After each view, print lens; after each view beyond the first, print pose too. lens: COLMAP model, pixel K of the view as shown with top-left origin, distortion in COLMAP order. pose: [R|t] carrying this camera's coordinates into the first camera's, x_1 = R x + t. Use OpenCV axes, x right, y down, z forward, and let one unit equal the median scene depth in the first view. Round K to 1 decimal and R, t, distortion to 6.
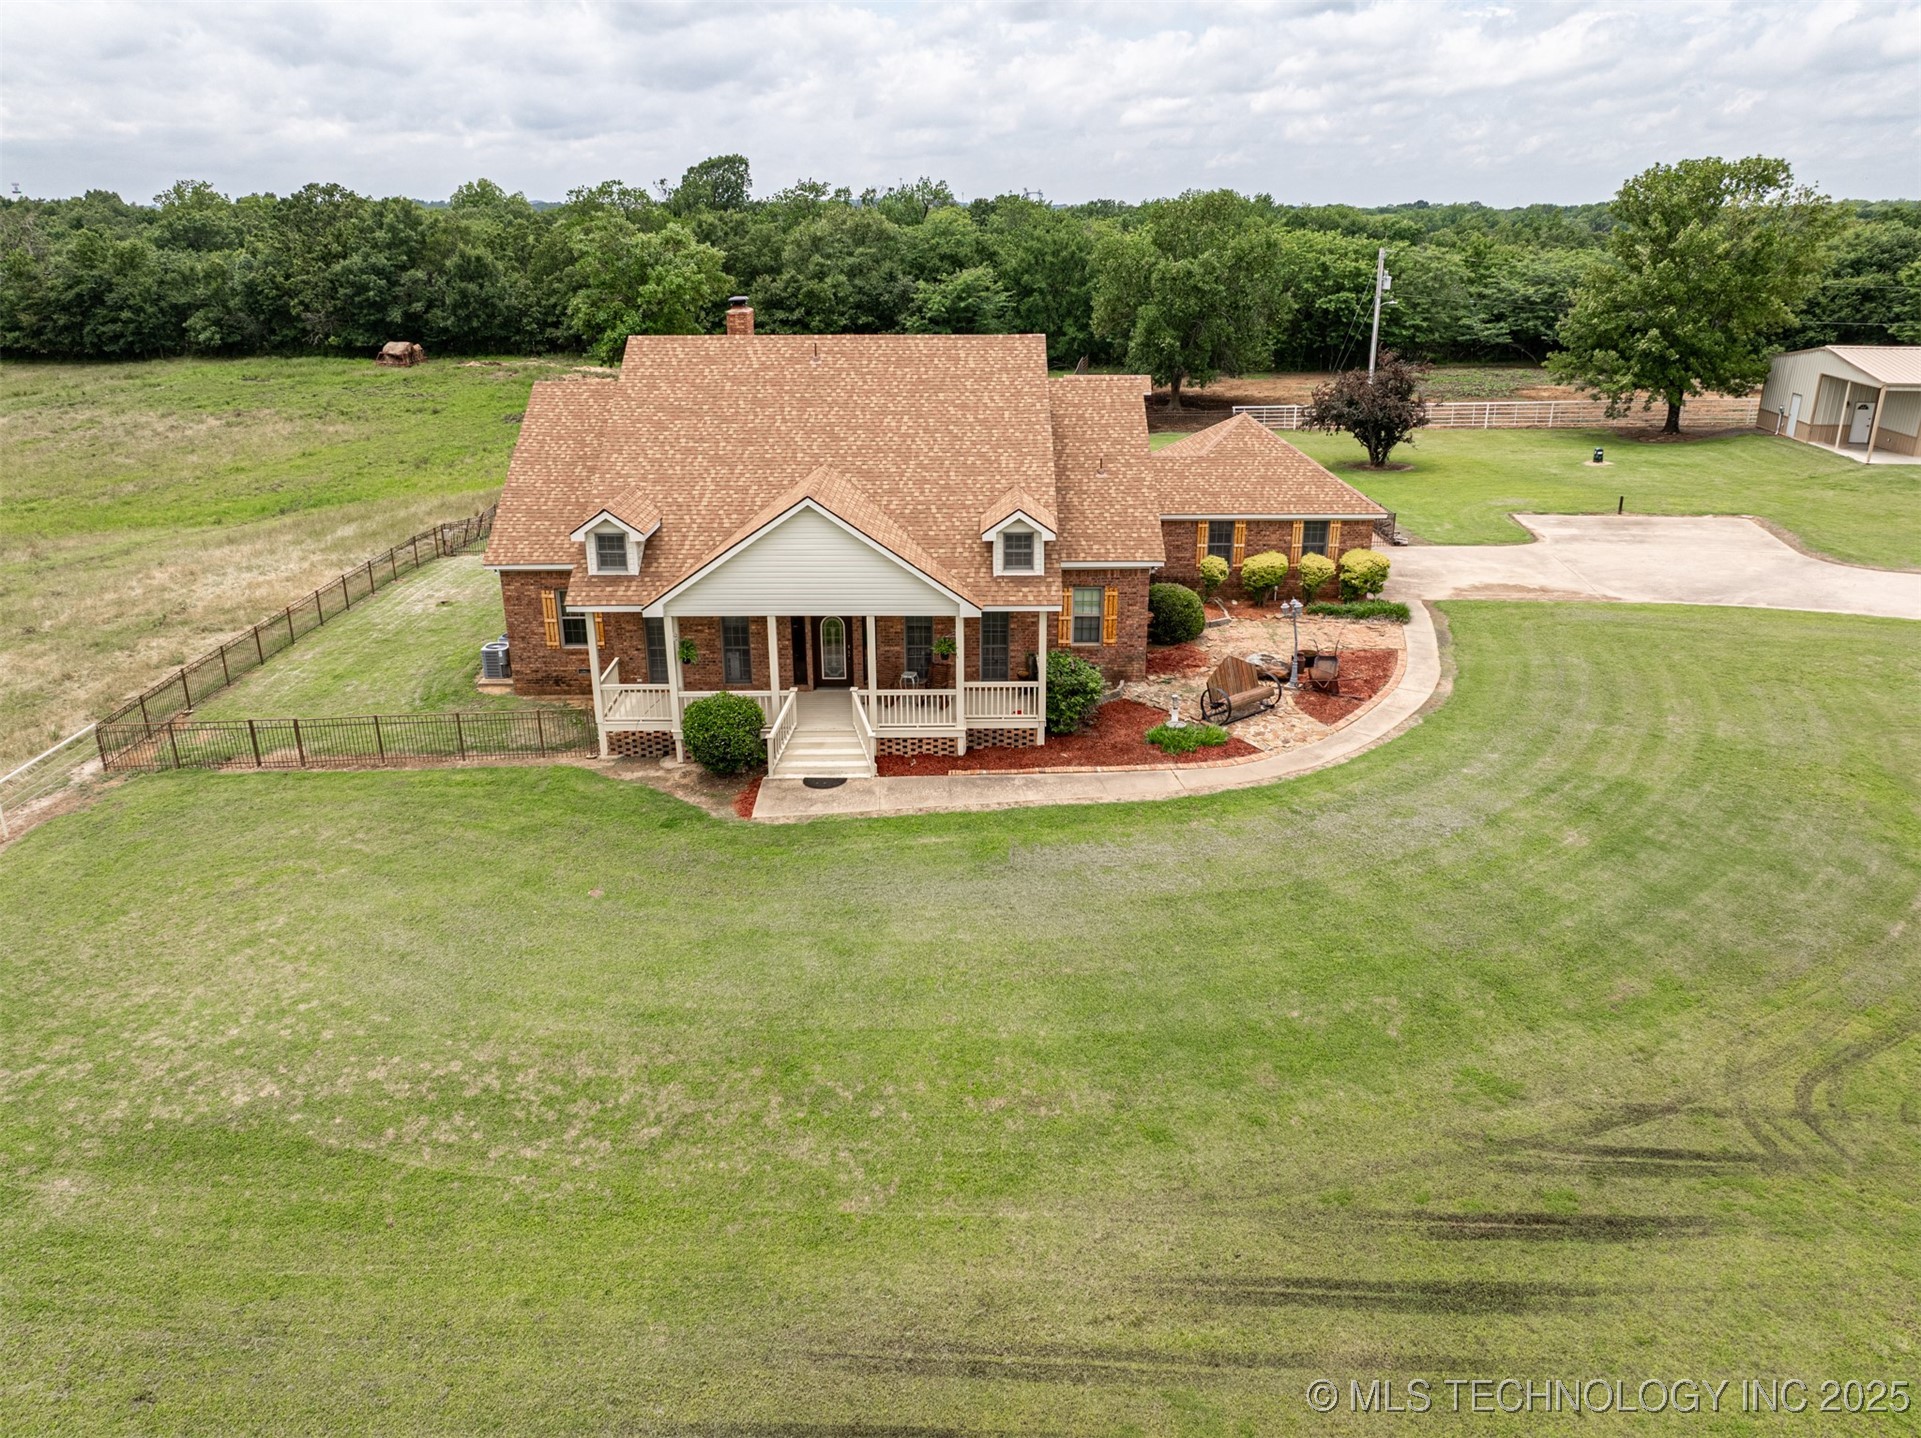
lens RADIAL K [[1362.6, 0, 968.0], [0, 1362.6, 694.6], [0, 0, 1]] dist [-0.052080, 0.024053]
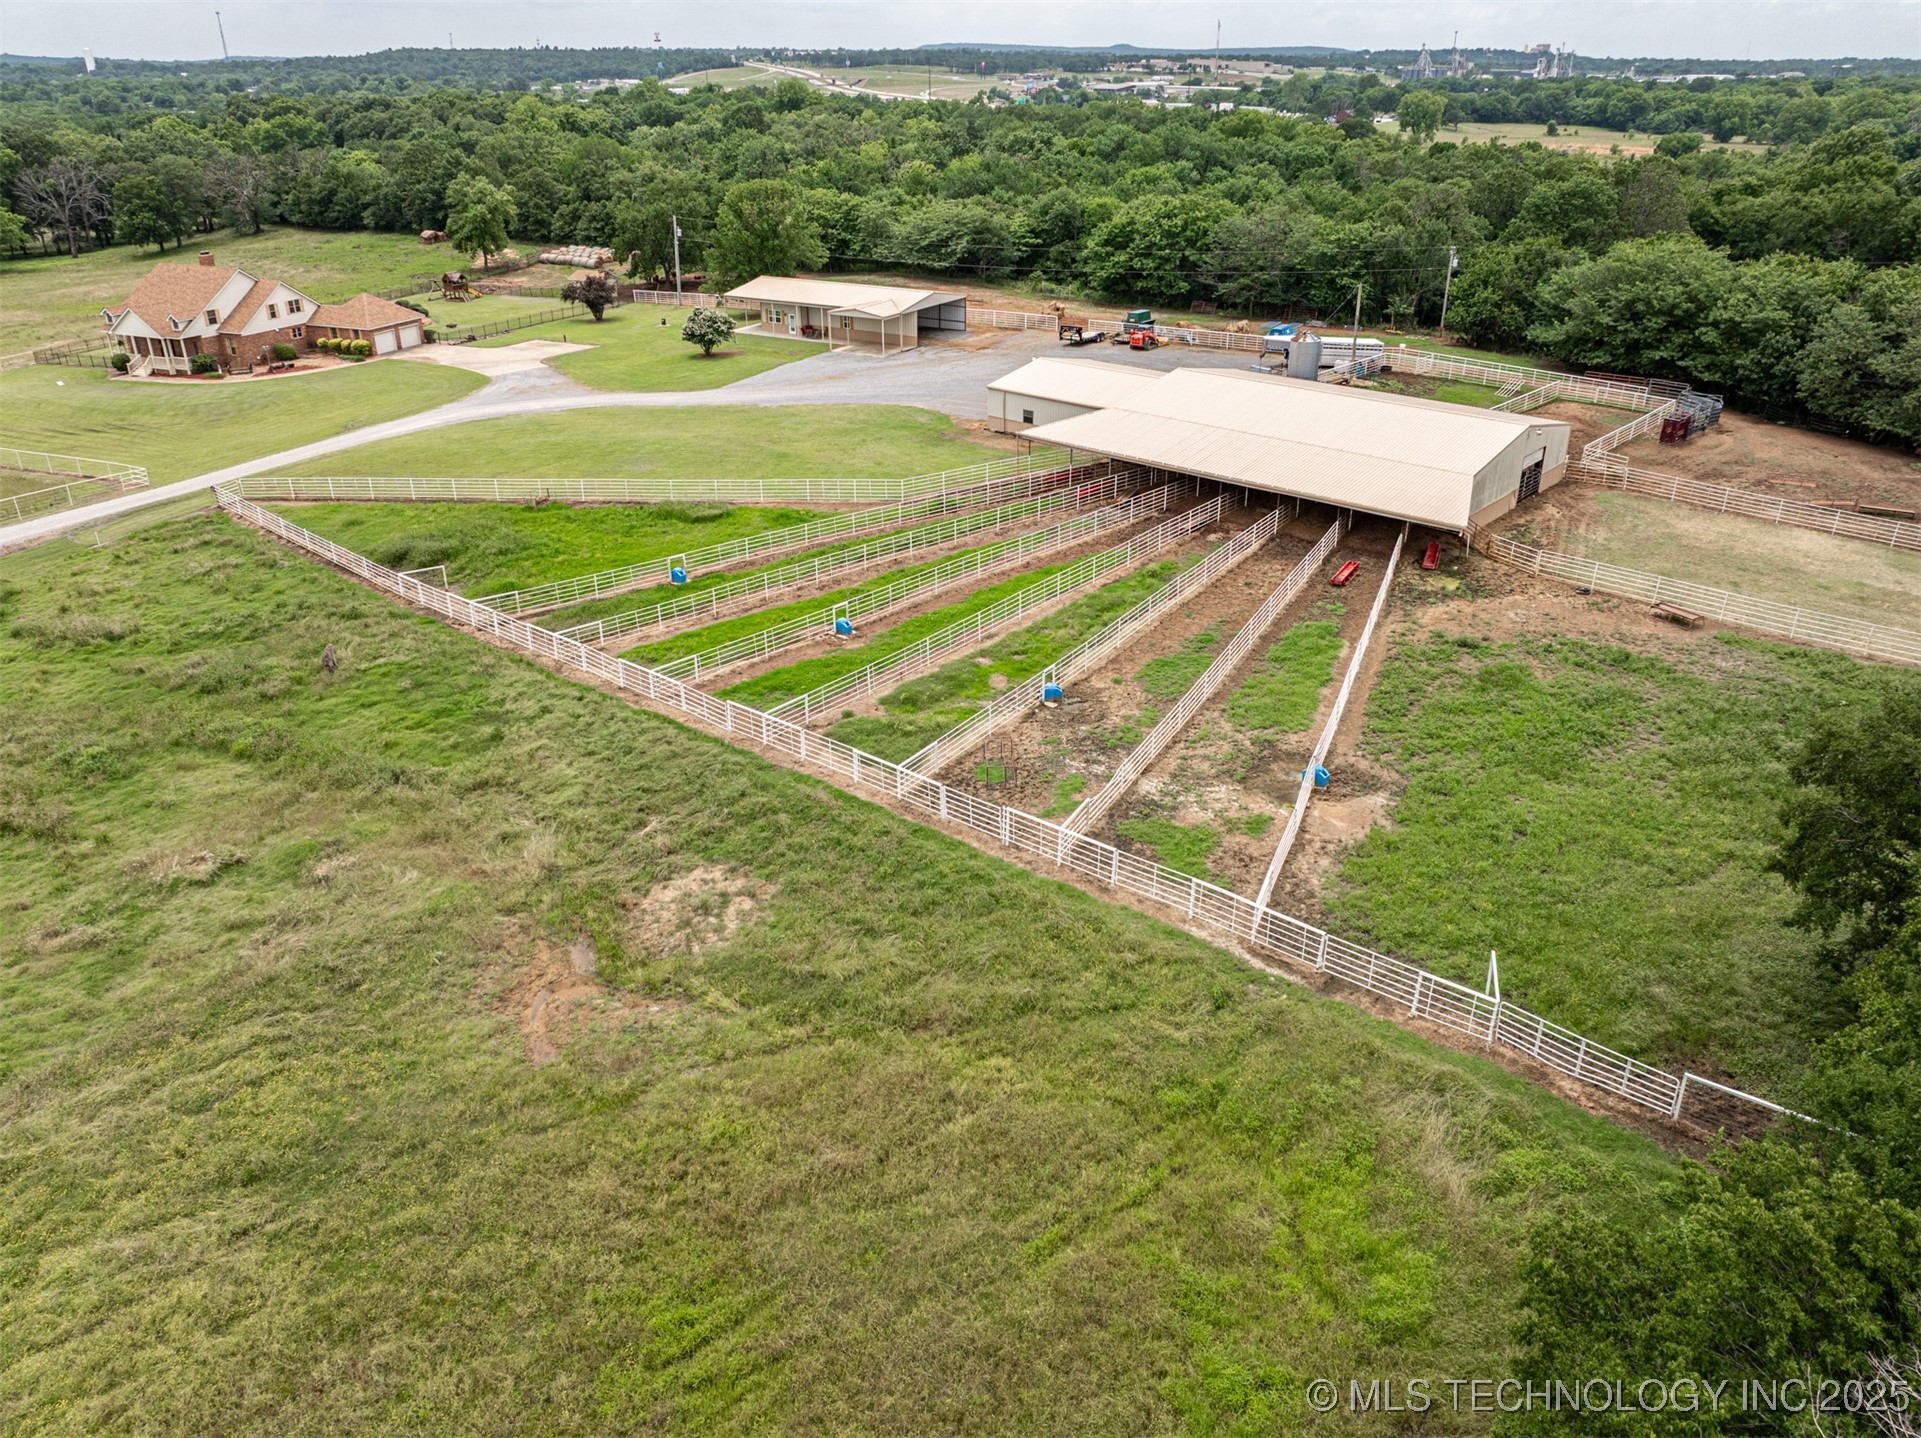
lens RADIAL K [[1362.6, 0, 968.0], [0, 1362.6, 694.6], [0, 0, 1]] dist [-0.052080, 0.024053]
pose [[0.916755, 0.172775, -0.360151, 1.646362], [-0.135885, 0.982737, 0.125556, 0.068905], [0.375626, -0.066165, 0.924406, -0.812181]]
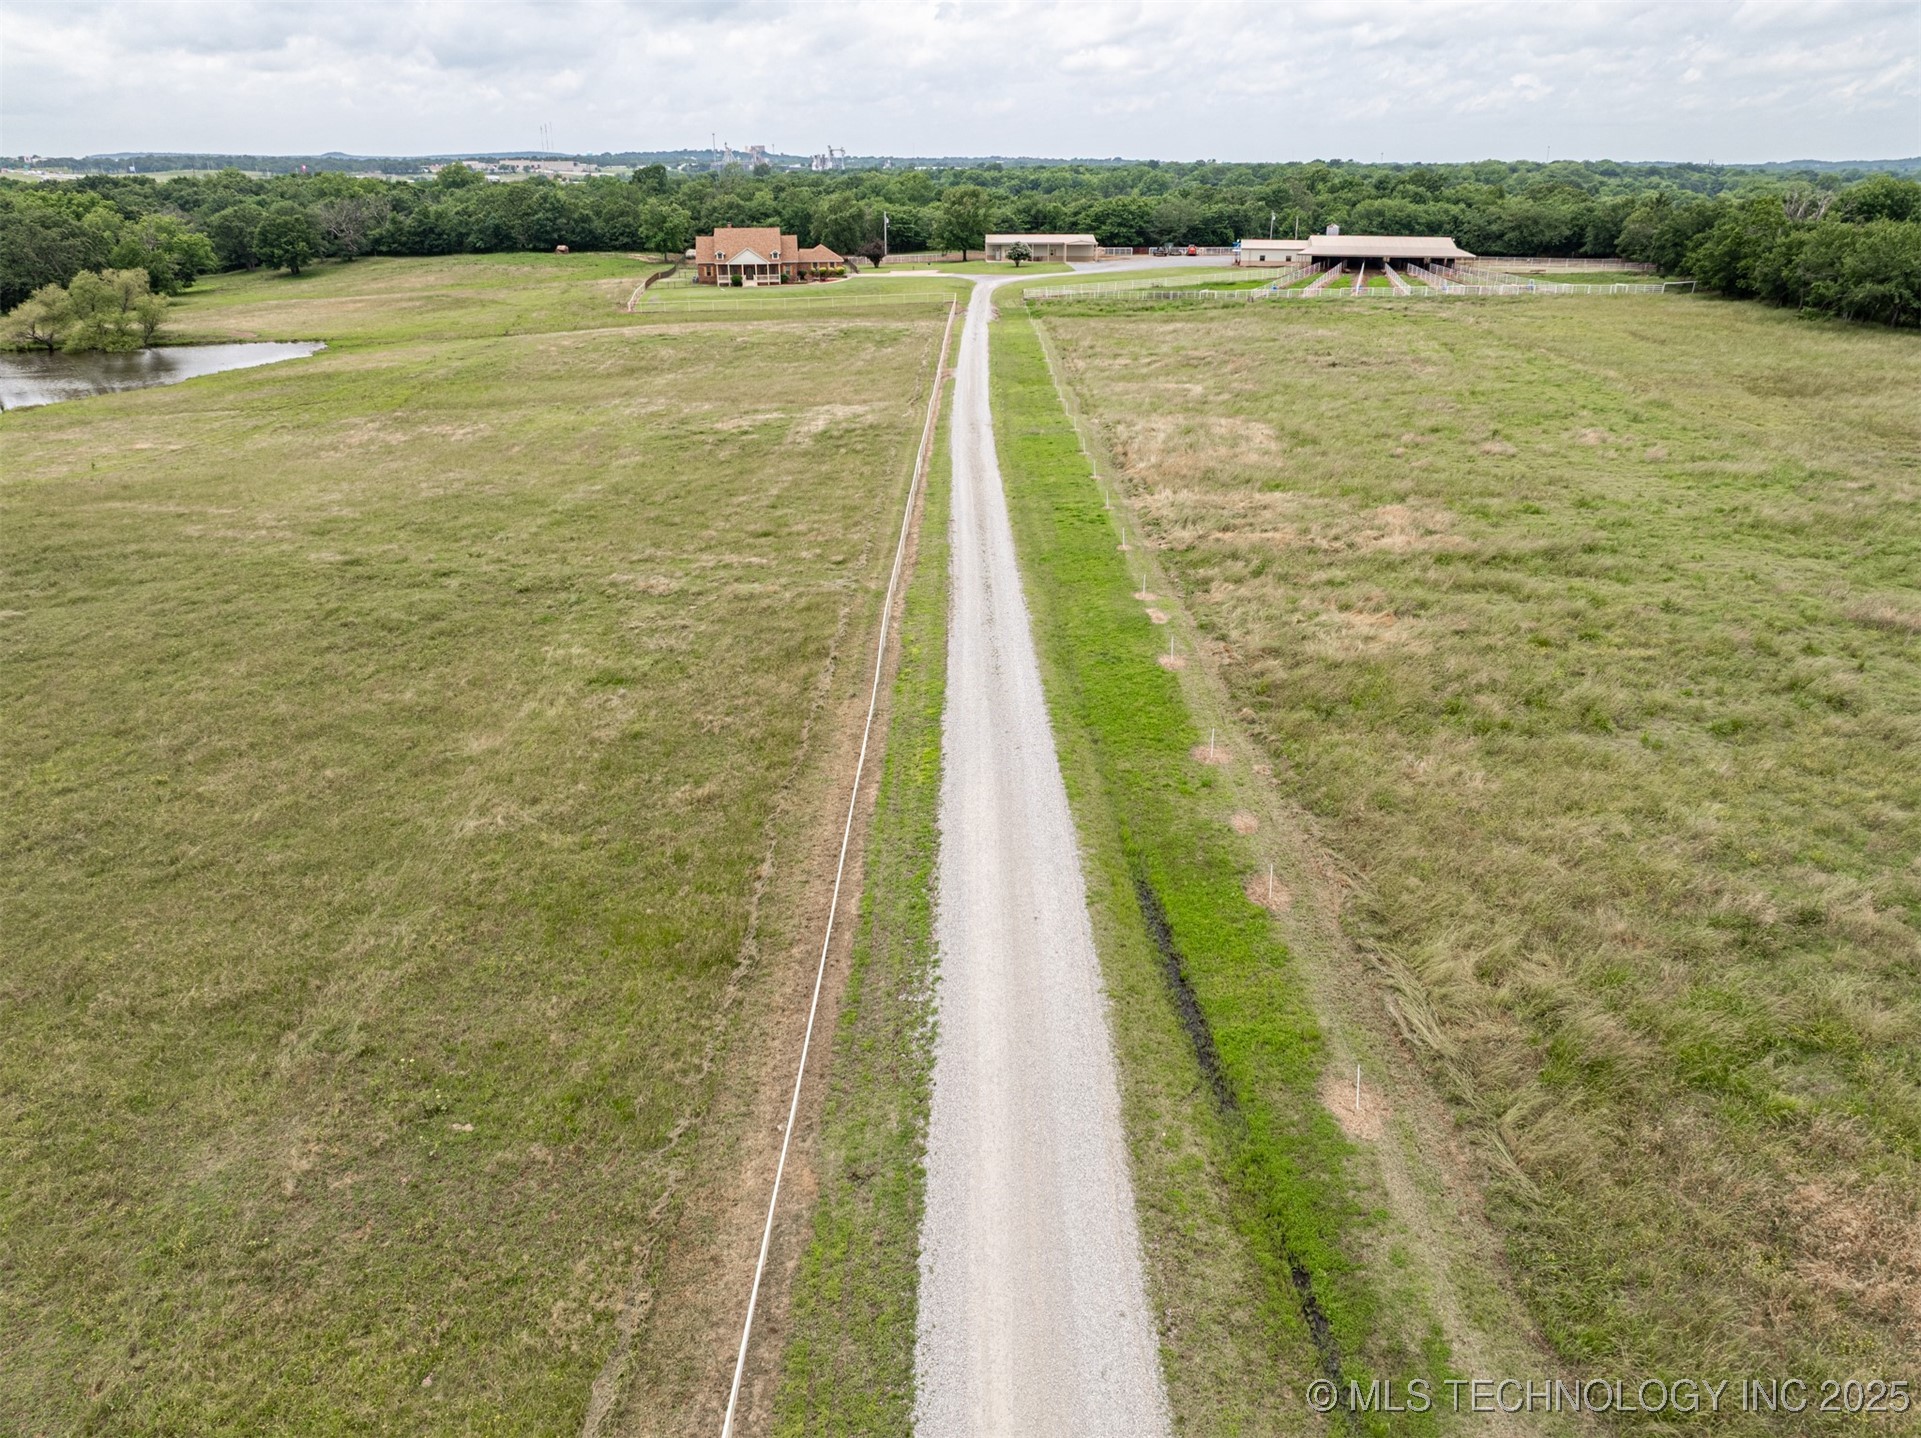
lens RADIAL K [[1362.6, 0, 968.0], [0, 1362.6, 694.6], [0, 0, 1]] dist [-0.052080, 0.024053]
pose [[0.991714, -0.044298, 0.120587, 0.034591], [0.040250, 0.998548, 0.035803, 0.868339], [-0.121998, -0.030652, 0.992057, -2.747914]]
